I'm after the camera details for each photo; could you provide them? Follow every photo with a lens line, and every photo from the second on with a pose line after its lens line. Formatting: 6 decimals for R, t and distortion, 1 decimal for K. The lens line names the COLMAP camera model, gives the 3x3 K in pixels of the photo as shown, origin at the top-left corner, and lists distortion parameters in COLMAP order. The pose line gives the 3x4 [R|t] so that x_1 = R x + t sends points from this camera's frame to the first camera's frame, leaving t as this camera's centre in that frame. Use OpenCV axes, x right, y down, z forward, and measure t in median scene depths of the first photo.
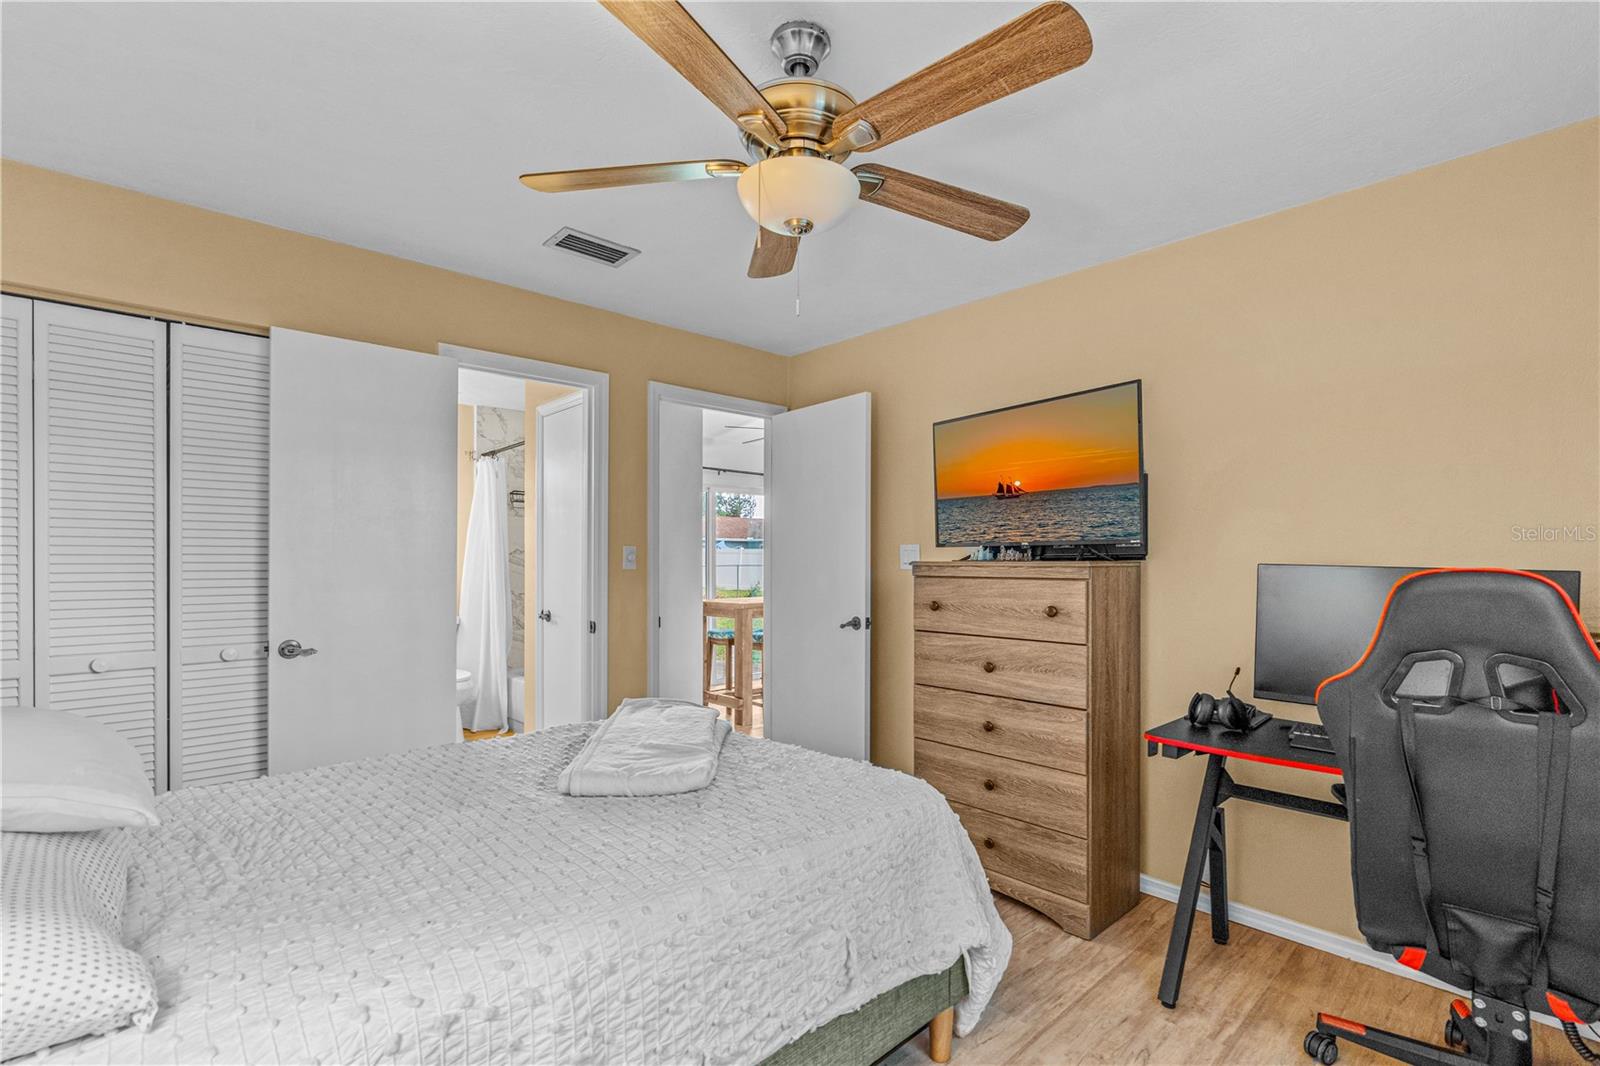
lens RADIAL K [[724.6, 0, 806.1], [0, 724.6, 552.7], [0, 0, 1]] dist [-0.003174, 0.000539]
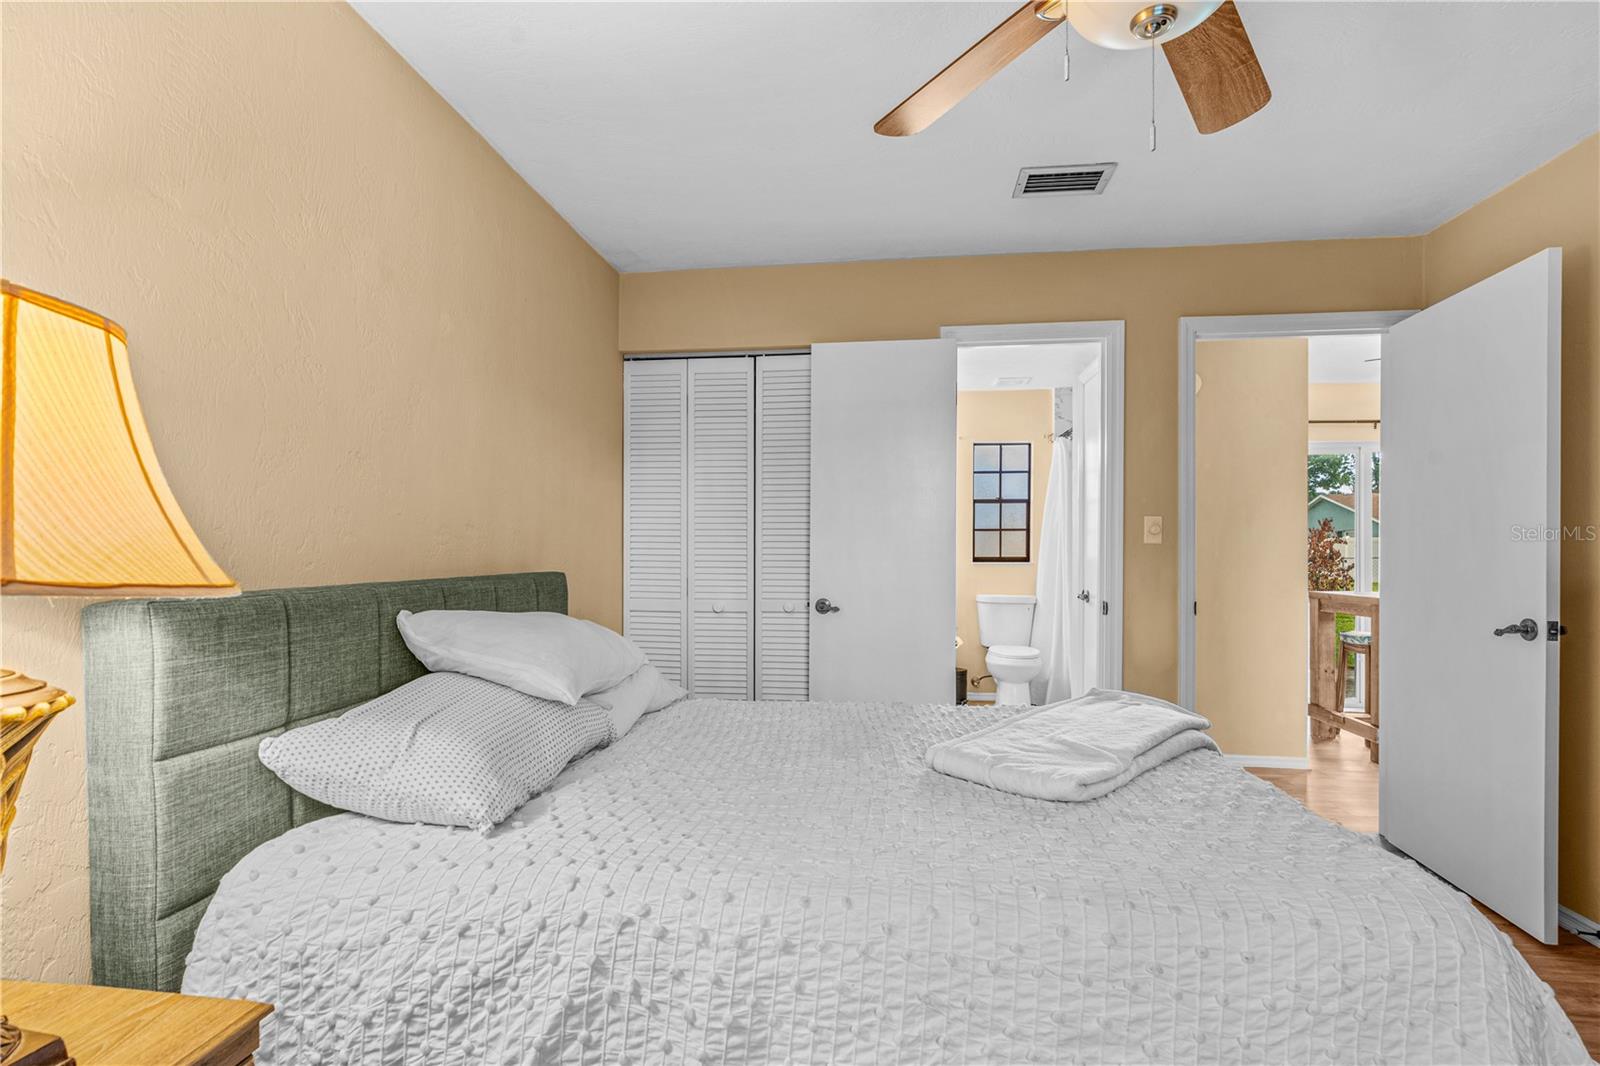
lens RADIAL K [[720.9, 0, 804.3], [0, 720.9, 545.3], [0, 0, 1]] dist [-0.011859, 0.003953]
pose [[0.643680, -0.004728, -0.765281, 0.274829], [0.004940, 0.999986, -0.002023, 0.048097], [0.765279, -0.002478, 0.643694, 0.280700]]
